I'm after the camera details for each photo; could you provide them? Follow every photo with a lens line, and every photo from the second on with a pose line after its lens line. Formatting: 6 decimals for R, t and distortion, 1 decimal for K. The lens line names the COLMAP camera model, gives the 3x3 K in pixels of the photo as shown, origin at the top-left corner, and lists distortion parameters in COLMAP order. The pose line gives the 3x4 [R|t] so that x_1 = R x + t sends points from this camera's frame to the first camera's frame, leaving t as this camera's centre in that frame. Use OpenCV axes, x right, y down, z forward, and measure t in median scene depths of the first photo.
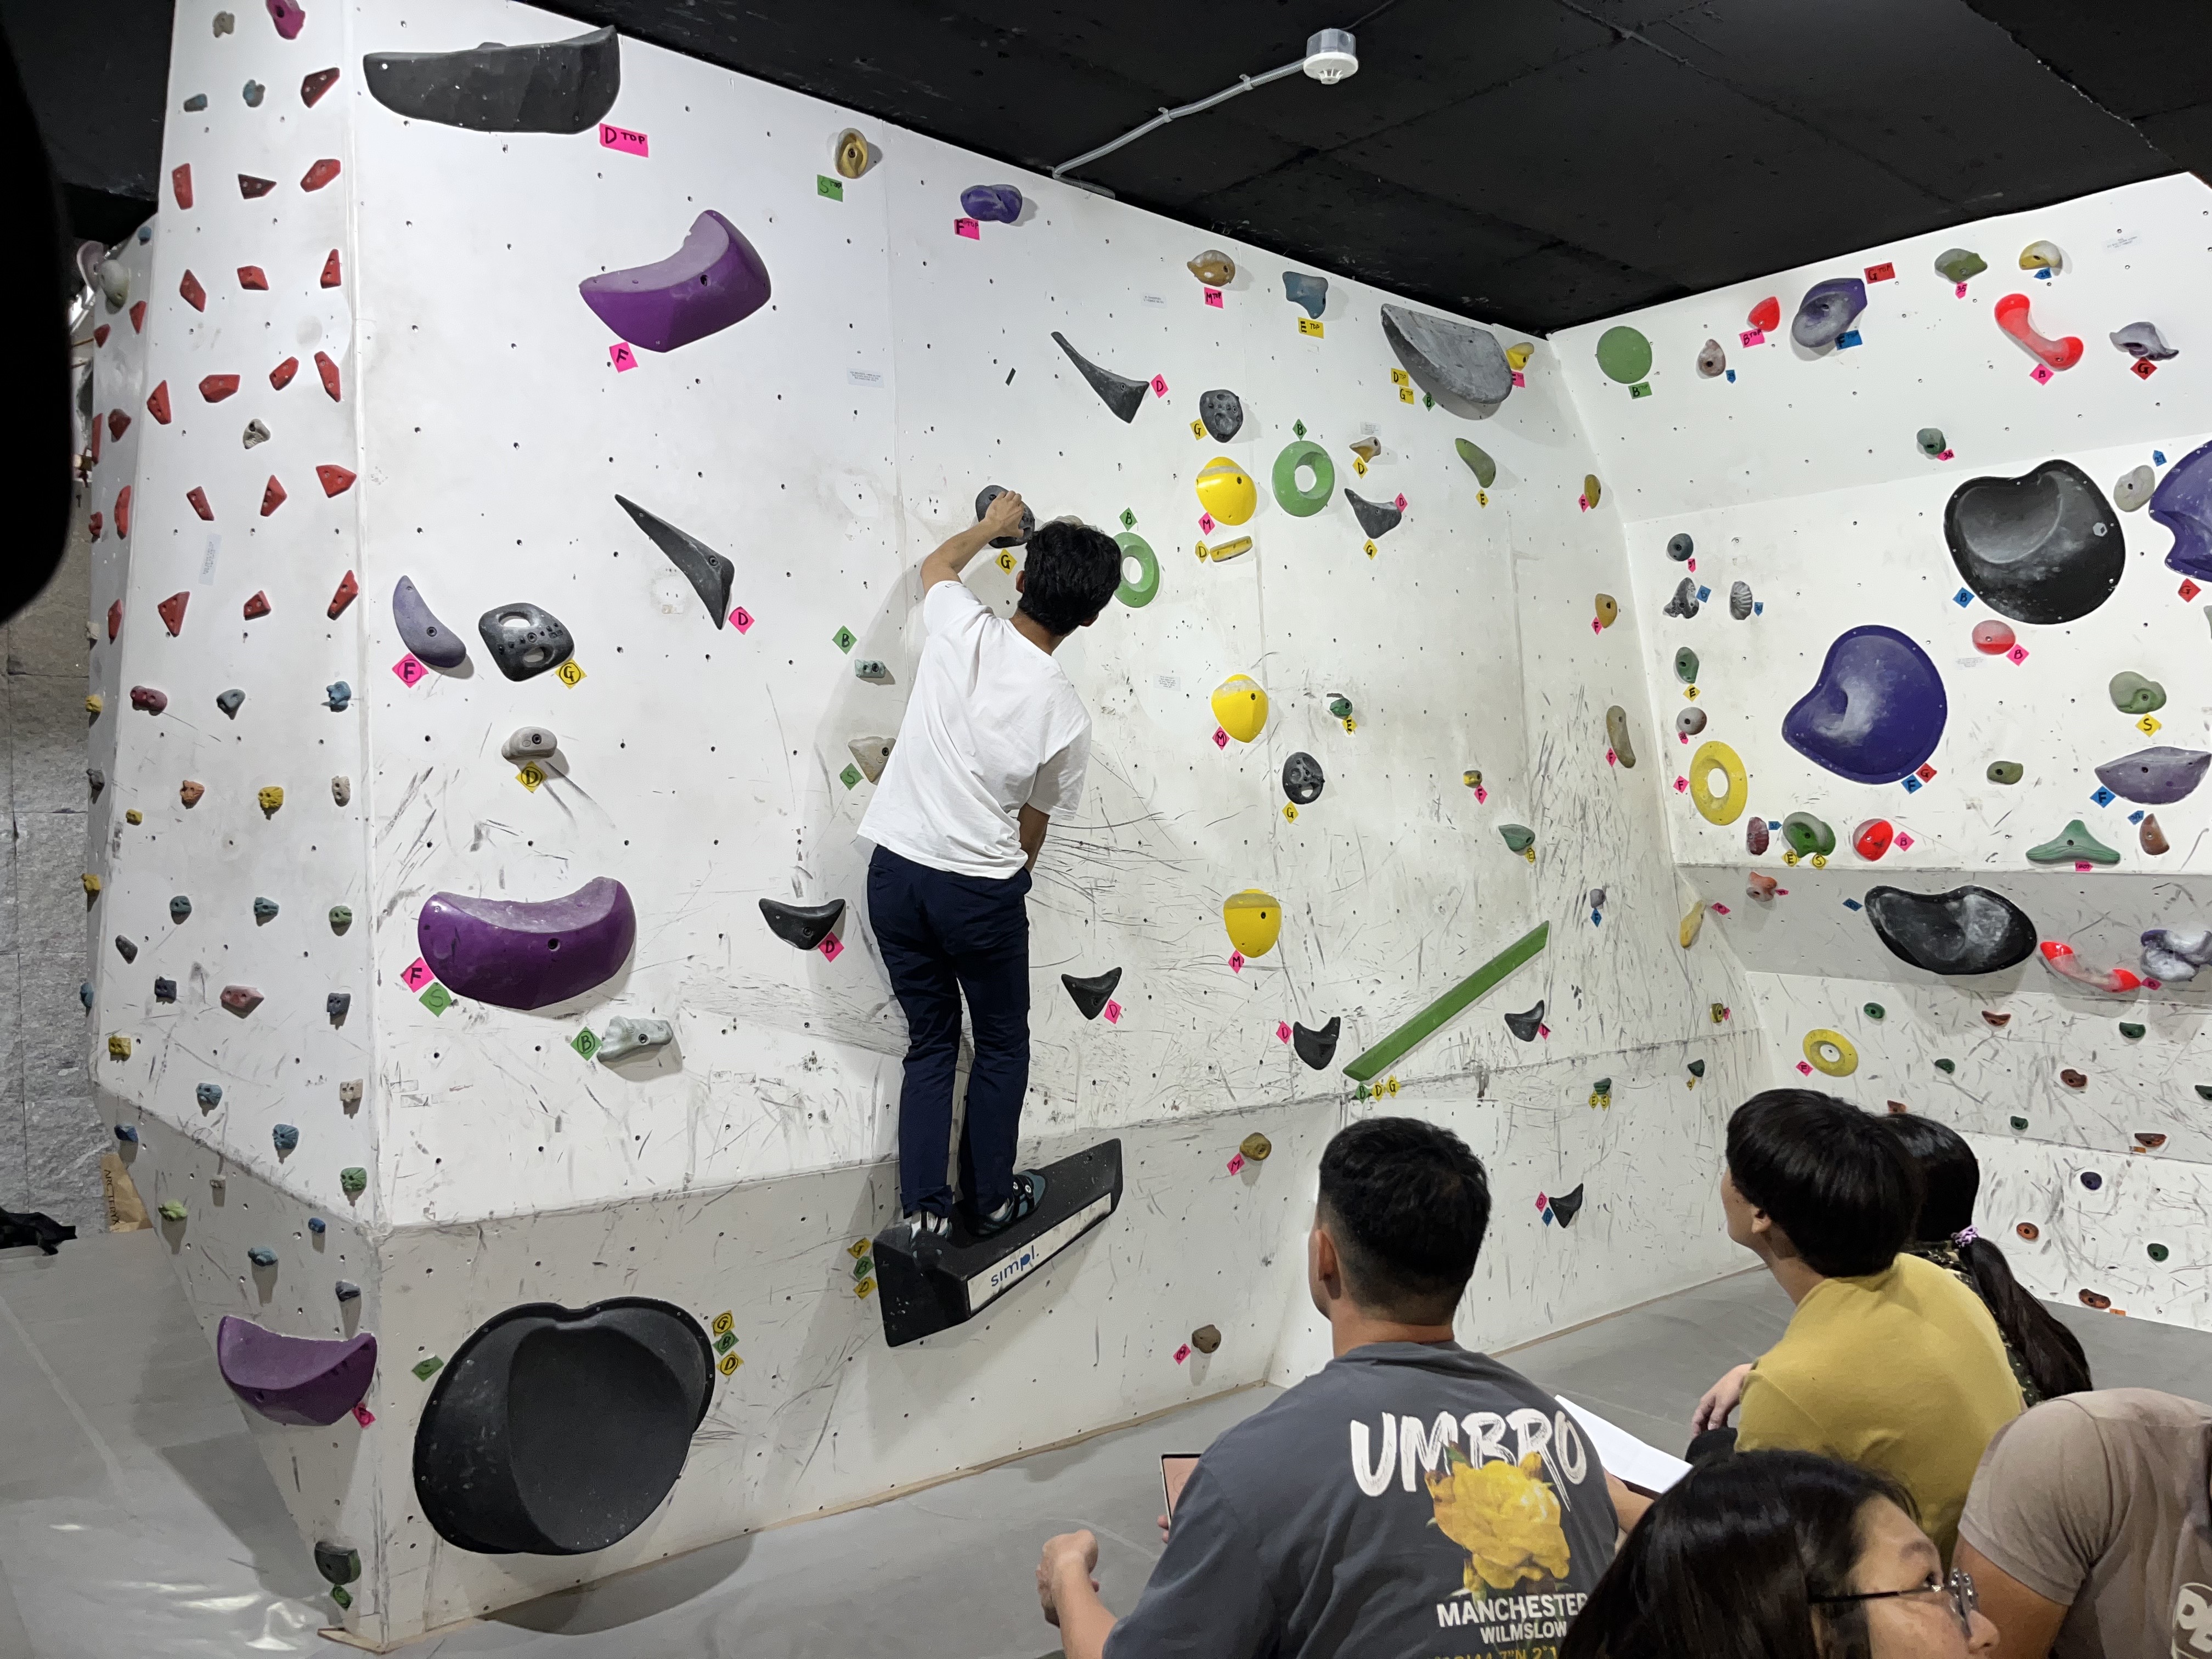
lens RADIAL K [[1671.8, 0, 1074.3], [0, 1671.8, 831.6], [0, 0, 1]] dist [0.060690, -0.087180]
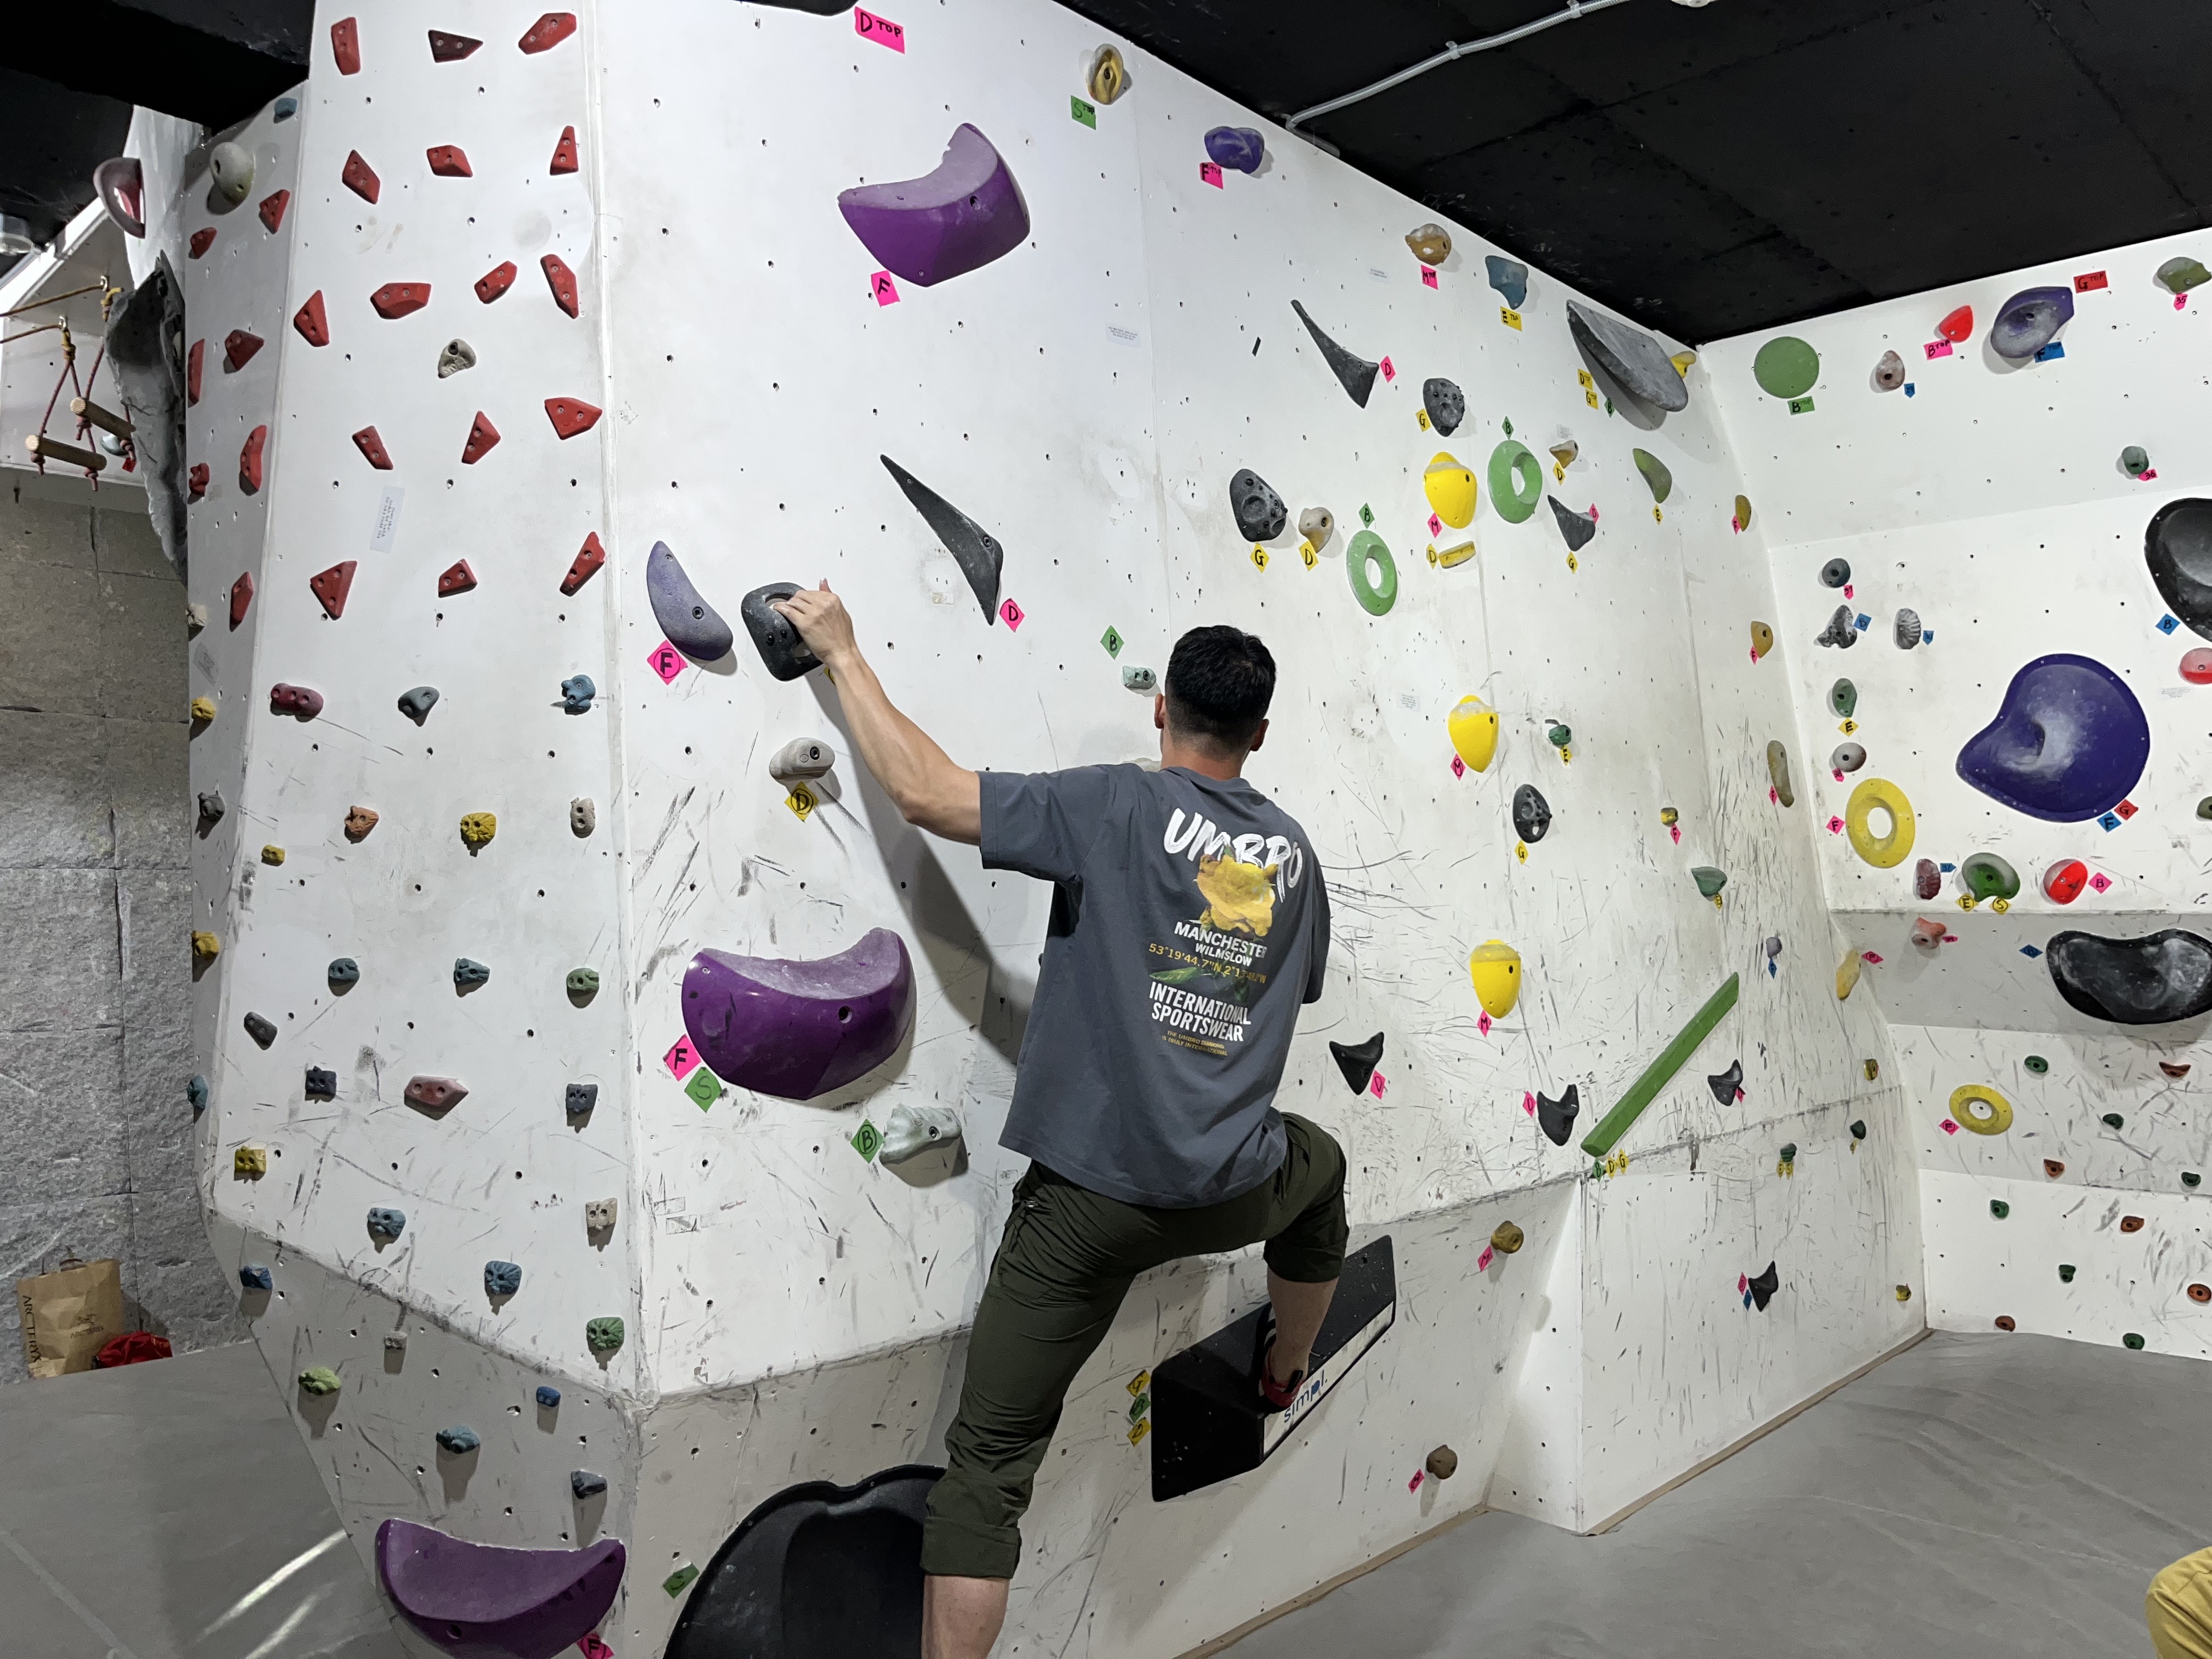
lens RADIAL K [[1671.8, 0, 1104.0], [0, 1671.8, 814.1], [0, 0, 1]] dist [0.060690, -0.087180]
pose [[0.993577, -0.002042, 0.113136, -0.182971], [0.007214, 0.998946, -0.045326, 0.006731], [-0.112924, 0.045851, 0.992545, 0.138136]]
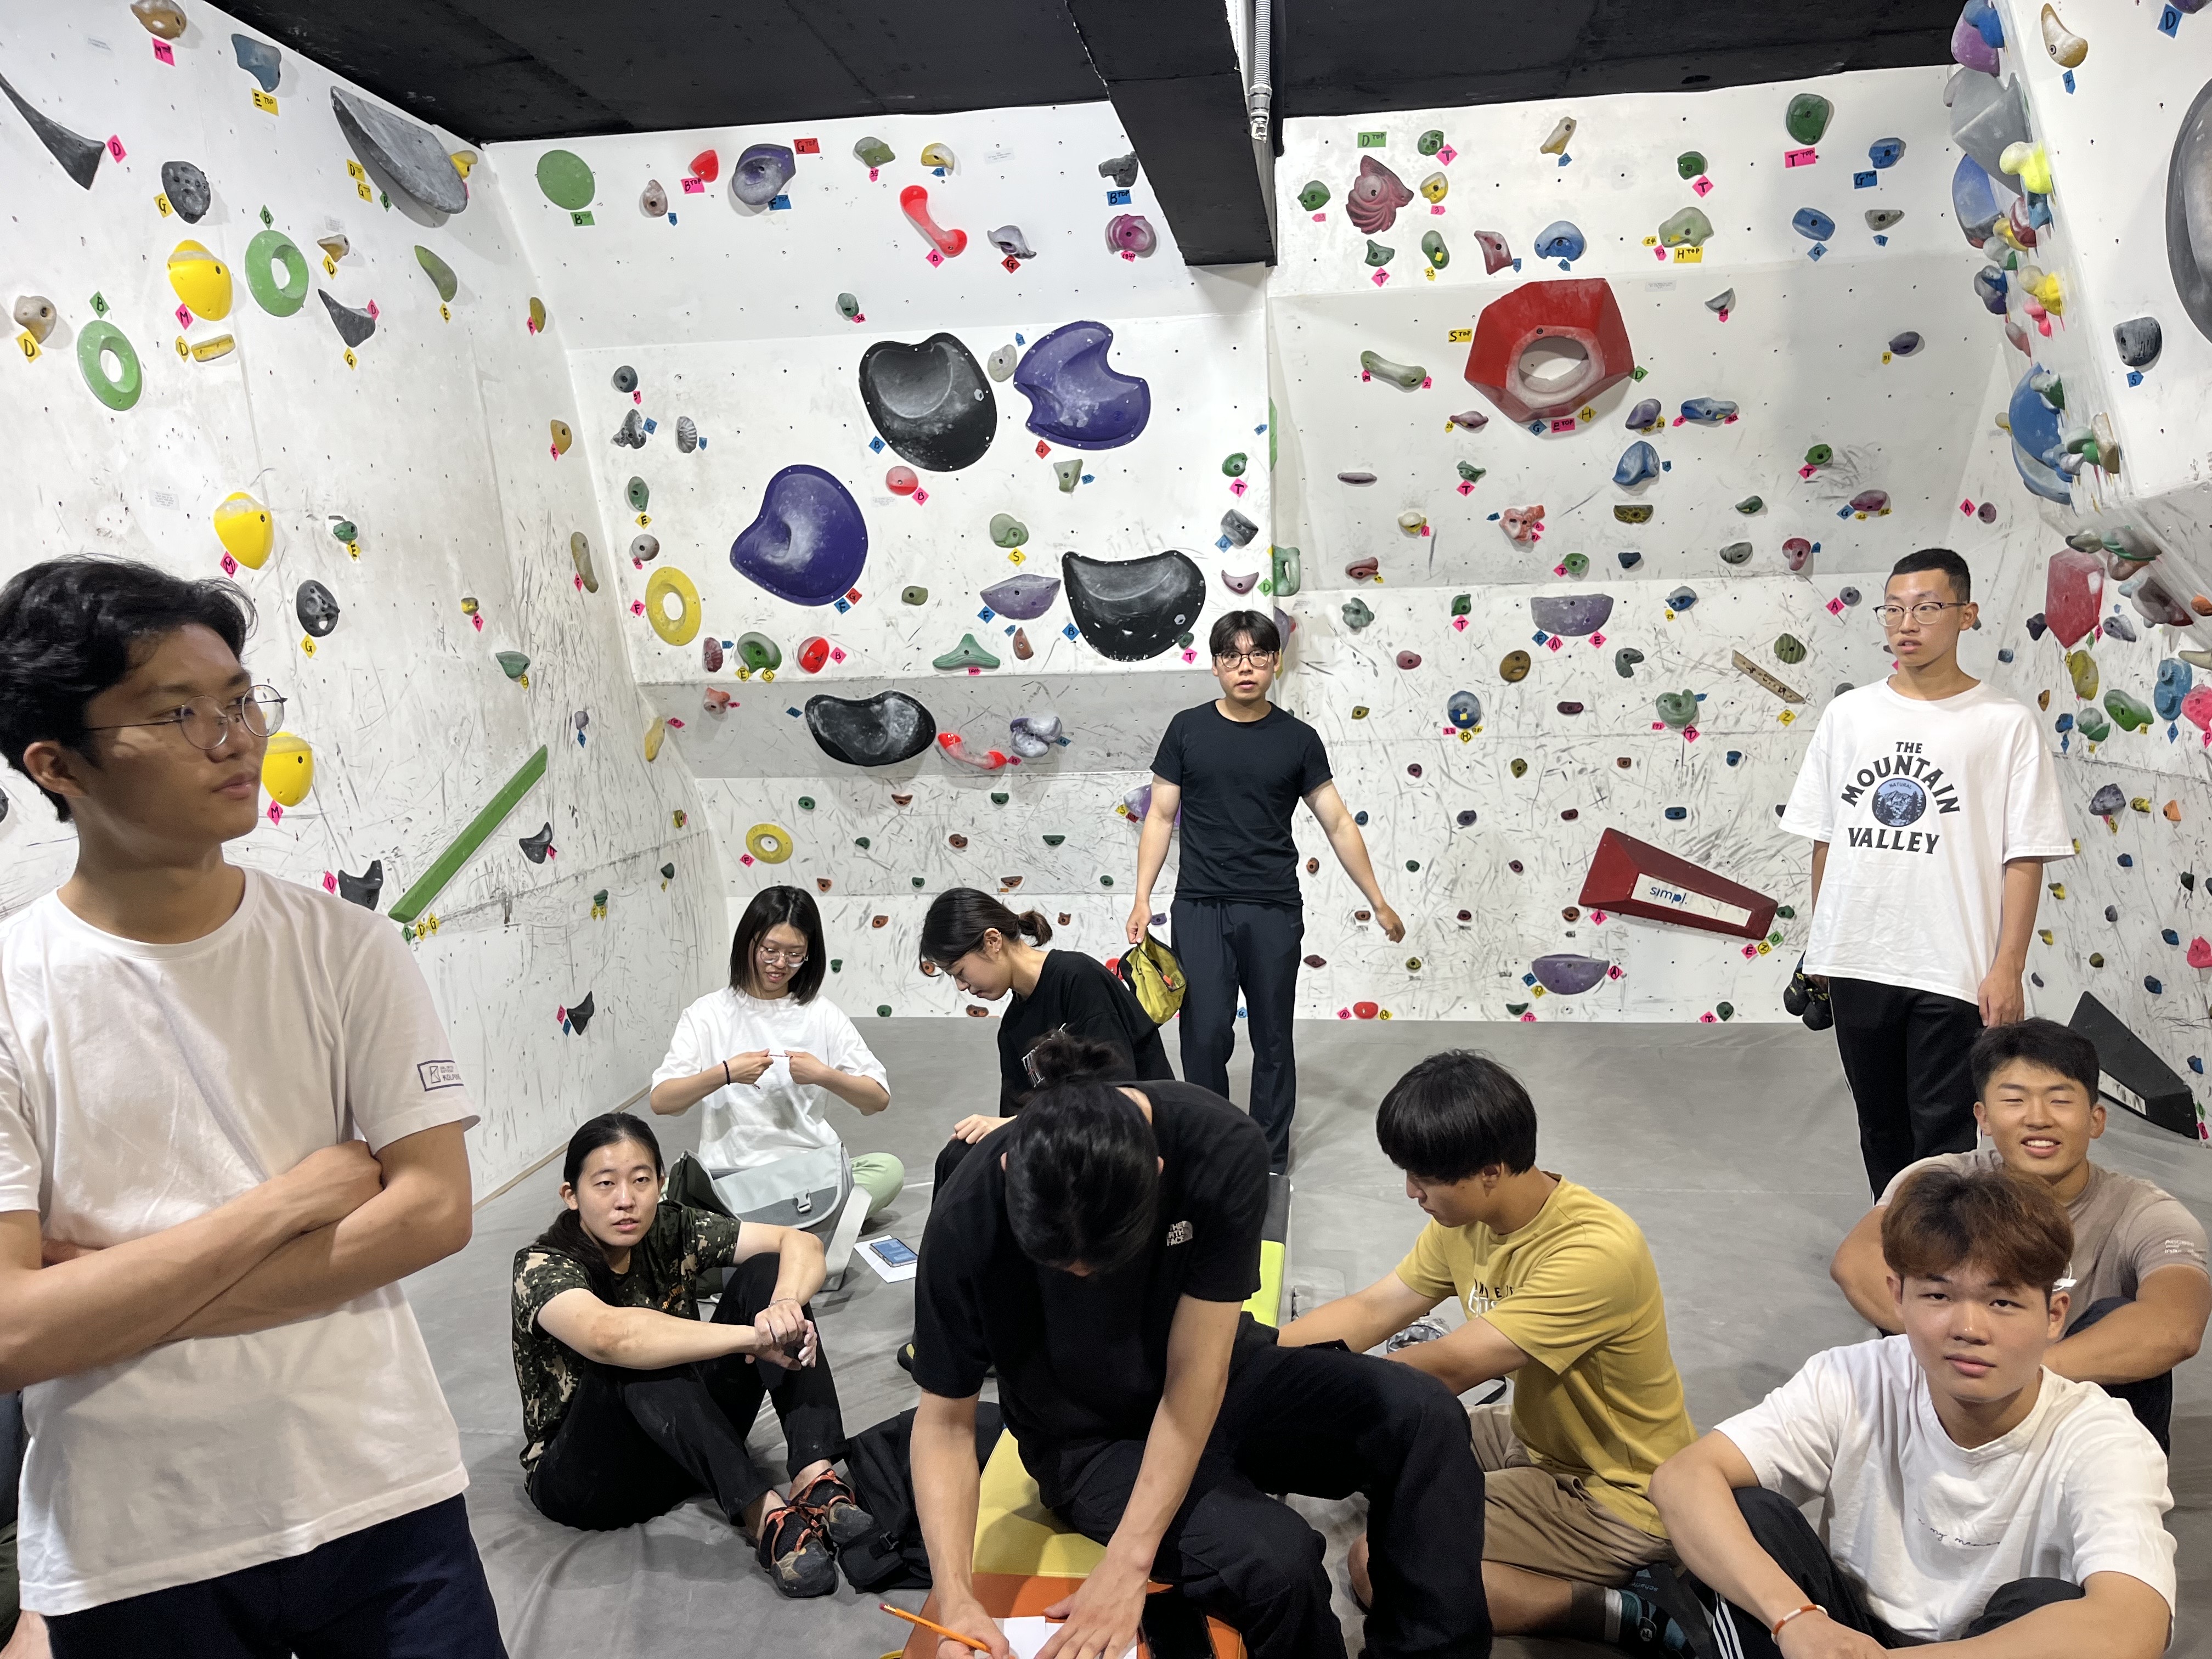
lens RADIAL K [[1671.8, 0, 1109.1], [0, 1671.8, 826.3], [0, 0, 1]] dist [0.060690, -0.087180]
pose [[0.743991, -0.103157, 0.660179, -0.160551], [0.033905, 0.992566, 0.116886, -0.006452], [-0.667329, -0.064579, 0.741958, 0.007695]]
